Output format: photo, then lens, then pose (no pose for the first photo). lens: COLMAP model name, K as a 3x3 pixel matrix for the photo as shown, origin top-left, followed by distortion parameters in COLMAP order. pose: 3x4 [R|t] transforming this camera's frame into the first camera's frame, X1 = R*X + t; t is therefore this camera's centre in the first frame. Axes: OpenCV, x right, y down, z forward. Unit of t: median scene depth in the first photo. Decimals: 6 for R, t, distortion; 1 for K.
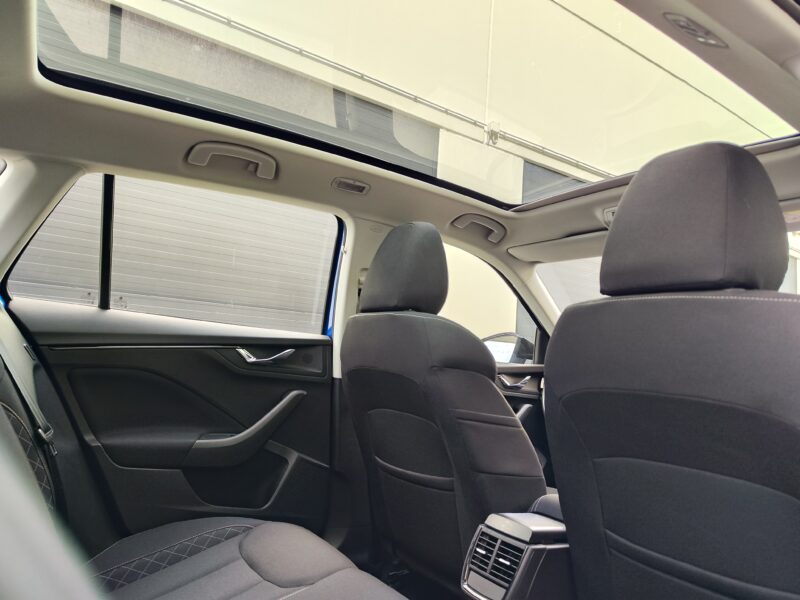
lens RADIAL K [[558.2, 0, 415.2], [0, 558.2, 302.5], [0, 0, 1]] dist [0.041490, -0.040347]
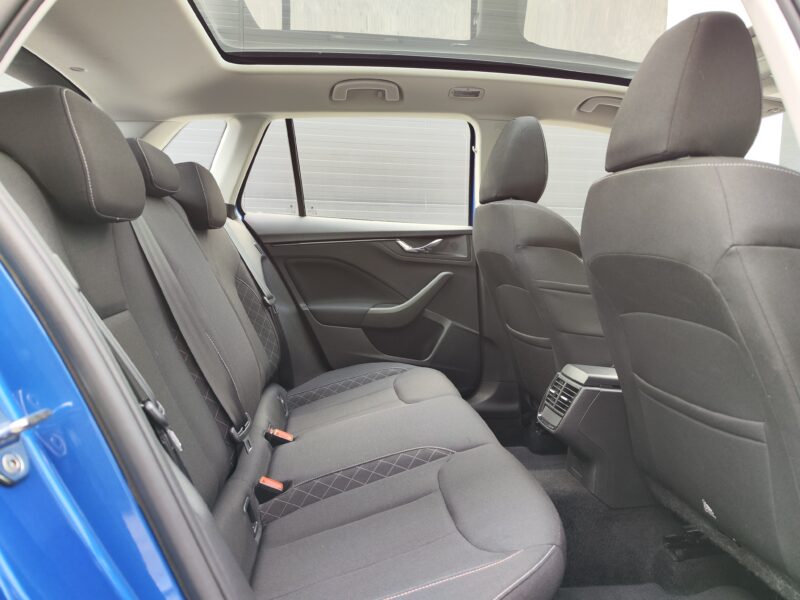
lens RADIAL K [[558.2, 0, 415.2], [0, 558.2, 302.5], [0, 0, 1]] dist [0.041490, -0.040347]
pose [[0.895311, -0.003285, -0.445429, 0.338568], [0.085902, 0.982476, 0.165416, 0.016277], [0.437080, -0.186362, 0.879904, -0.158253]]
